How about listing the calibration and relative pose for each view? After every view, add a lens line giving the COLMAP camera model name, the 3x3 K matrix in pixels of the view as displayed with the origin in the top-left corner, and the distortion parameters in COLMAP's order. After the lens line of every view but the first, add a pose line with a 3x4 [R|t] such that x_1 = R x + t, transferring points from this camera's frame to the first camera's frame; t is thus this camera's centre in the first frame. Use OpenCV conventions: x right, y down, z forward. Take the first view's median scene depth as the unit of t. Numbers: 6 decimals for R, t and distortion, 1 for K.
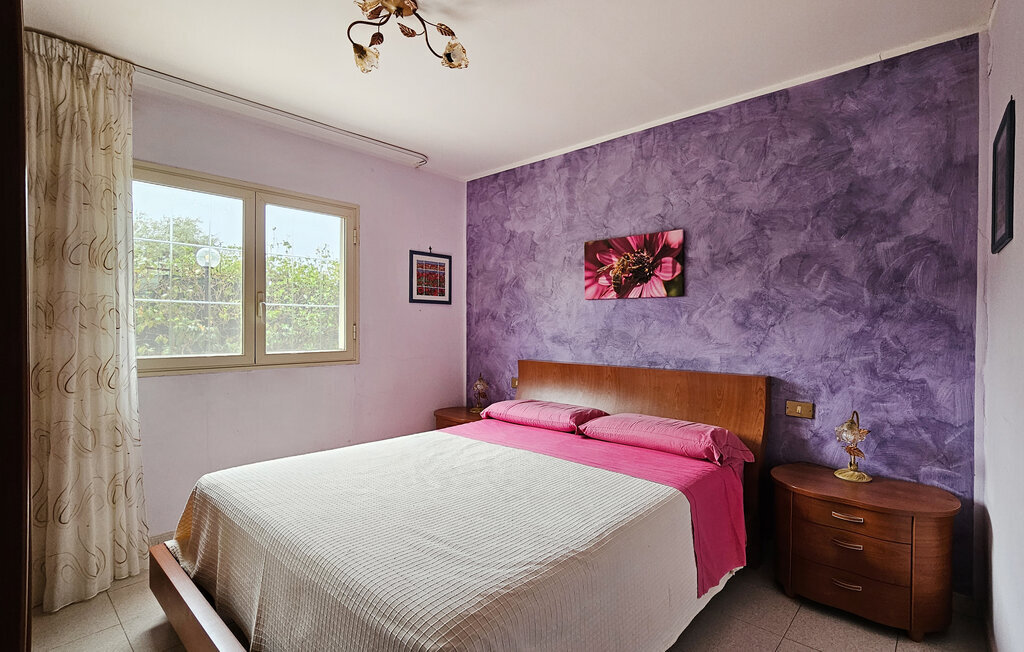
lens RADIAL K [[472.4, 0, 506.9], [0, 472.4, 332.8], [0, 0, 1]] dist [0.000187, 0.000360]
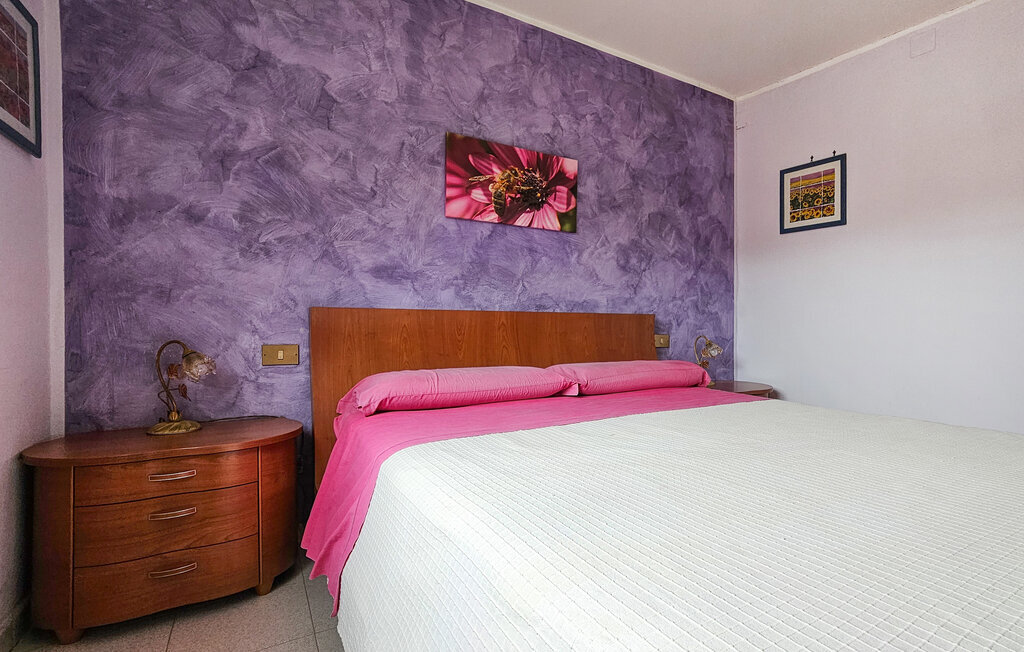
lens RADIAL K [[472.4, 0, 506.9], [0, 472.4, 332.8], [0, 0, 1]] dist [0.000187, 0.000360]
pose [[0.294161, -0.002310, 0.955753, -0.521315], [0.003393, 0.999993, 0.001373, 0.109897], [-0.955750, 0.002839, 0.294167, 0.812416]]
